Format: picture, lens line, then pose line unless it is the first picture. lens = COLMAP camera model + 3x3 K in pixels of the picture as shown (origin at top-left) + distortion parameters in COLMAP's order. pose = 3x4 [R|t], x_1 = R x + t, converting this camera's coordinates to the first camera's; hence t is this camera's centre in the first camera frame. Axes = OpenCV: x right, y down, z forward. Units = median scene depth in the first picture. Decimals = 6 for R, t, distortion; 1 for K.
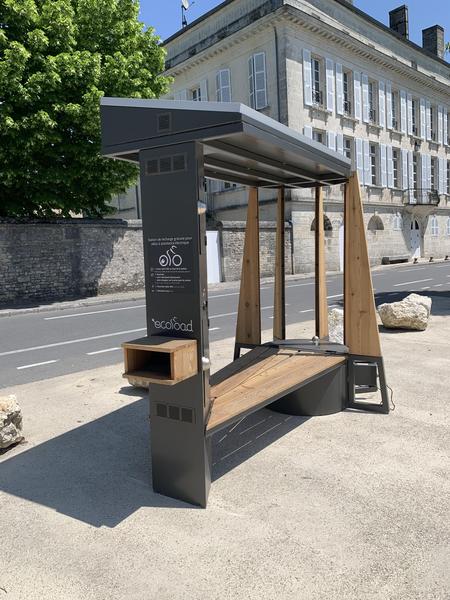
lens RADIAL K [[462.3, 0, 225.0], [0, 462.3, 300.0], [0, 0, 1]] dist [-0.004930, -0.002716]
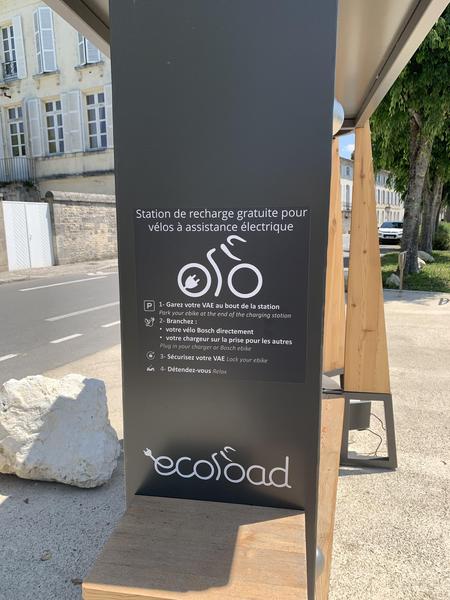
lens RADIAL K [[462.3, 0, 225.0], [0, 462.3, 300.0], [0, 0, 1]] dist [-0.004930, -0.002716]
pose [[0.925800, -0.032438, 0.376620, -0.151612], [0.014509, 0.998626, 0.050345, -0.056400], [-0.377736, -0.041145, 0.924999, 0.447861]]
